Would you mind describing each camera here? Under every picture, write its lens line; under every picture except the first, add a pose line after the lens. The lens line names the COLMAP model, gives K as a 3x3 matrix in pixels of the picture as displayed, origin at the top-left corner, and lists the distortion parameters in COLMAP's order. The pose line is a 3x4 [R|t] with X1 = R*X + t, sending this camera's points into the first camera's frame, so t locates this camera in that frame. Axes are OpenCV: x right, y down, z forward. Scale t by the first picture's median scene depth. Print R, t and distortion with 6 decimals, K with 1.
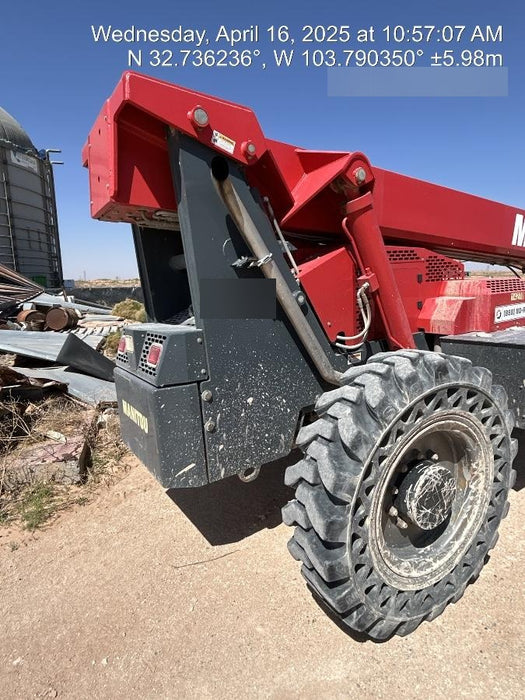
lens RADIAL K [[391.1, 0, 262.7], [0, 391.1, 345.8], [0, 0, 1]] dist [-0.008397, 0.009299]
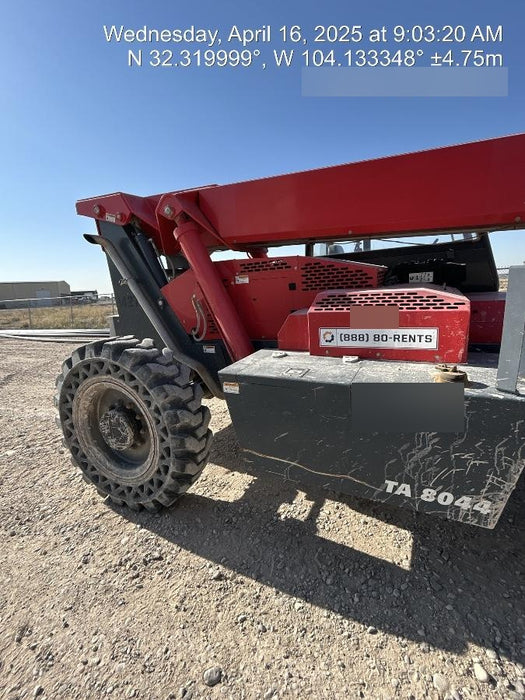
lens RADIAL K [[314.5, 0, 263.0], [0, 314.5, 349.9], [0, 0, 1]] dist [0.001089, 0.001304]
pose [[0.507575, 0.218798, -0.833364, 1.548228], [-0.091228, 0.975430, 0.200534, -0.247607], [0.856764, -0.025760, 0.515064, 0.746770]]
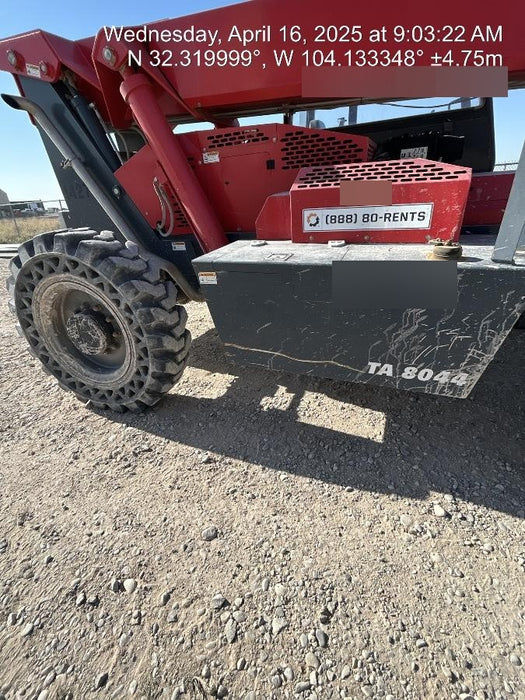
lens RADIAL K [[314.5, 0, 262.3], [0, 314.5, 347.6], [0, 0, 1]] dist [0.001089, 0.001304]
pose [[0.581175, 0.398956, -0.709274, 1.514596], [-0.085555, 0.896706, 0.434280, -0.162333], [0.809269, -0.191710, 0.555276, 0.753400]]
